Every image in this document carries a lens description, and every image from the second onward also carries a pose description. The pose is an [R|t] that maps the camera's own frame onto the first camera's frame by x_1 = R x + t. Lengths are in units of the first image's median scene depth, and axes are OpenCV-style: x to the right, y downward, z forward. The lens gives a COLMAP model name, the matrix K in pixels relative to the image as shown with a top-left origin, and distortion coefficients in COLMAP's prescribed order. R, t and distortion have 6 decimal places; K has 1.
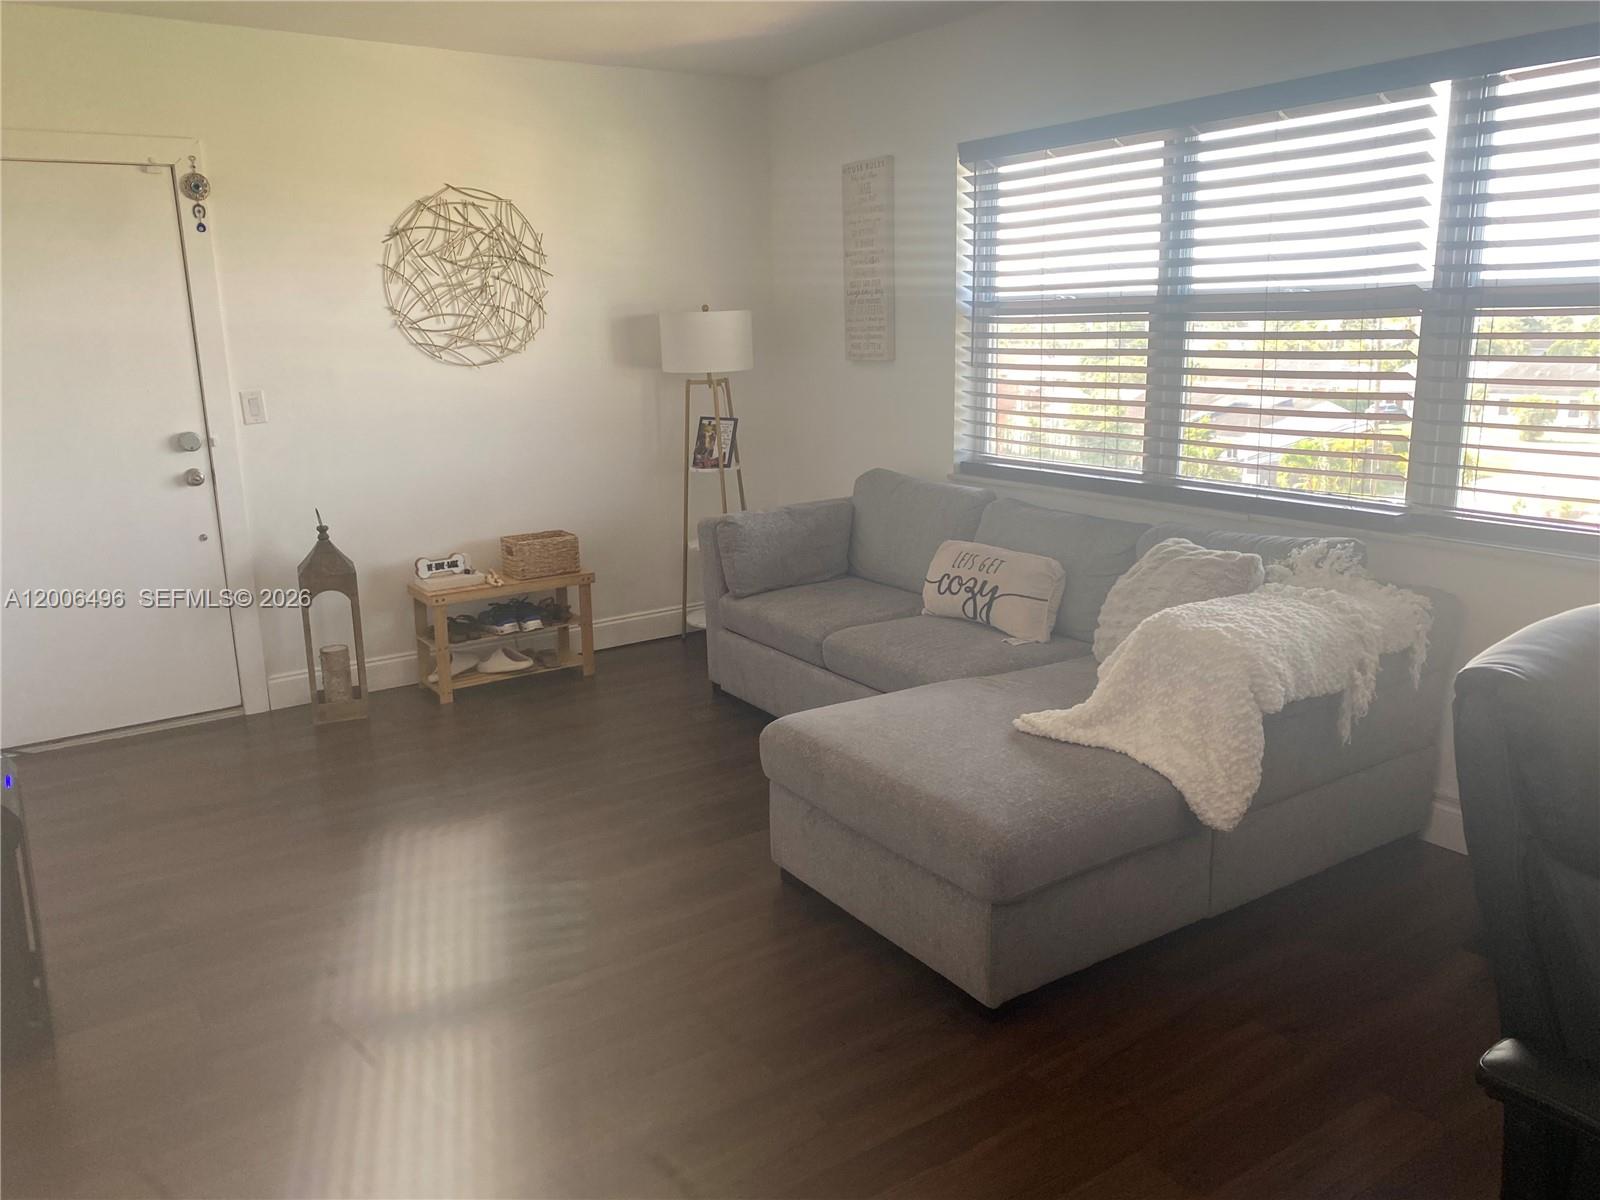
lens RADIAL K [[1225.3, 0, 802.2], [0, 1225.3, 588.0], [0, 0, 1]] dist [0.007958, 0.001346]
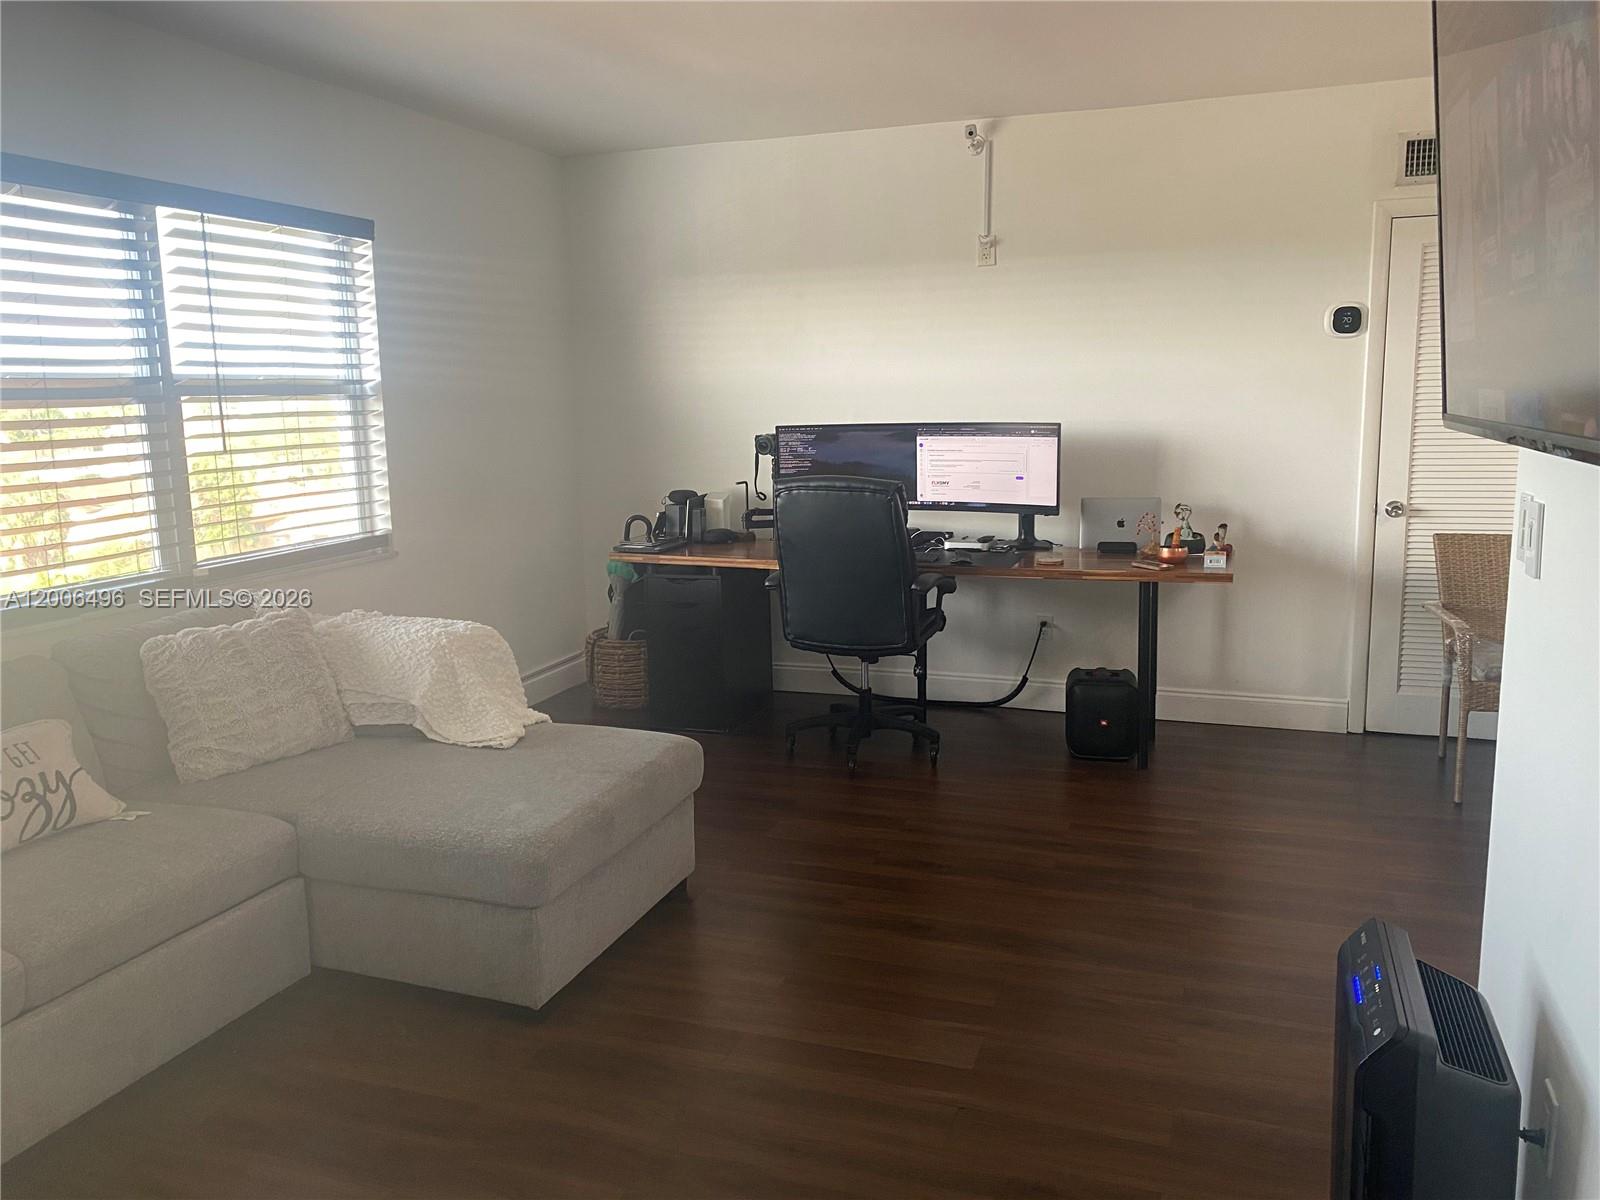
lens RADIAL K [[1225.3, 0, 802.2], [0, 1225.3, 588.0], [0, 0, 1]] dist [0.007958, 0.001346]
pose [[-0.583441, -0.107291, 0.805037, -0.720208], [0.198256, 0.942433, 0.269286, -0.228143], [-0.787585, 0.316716, -0.528583, 1.091883]]
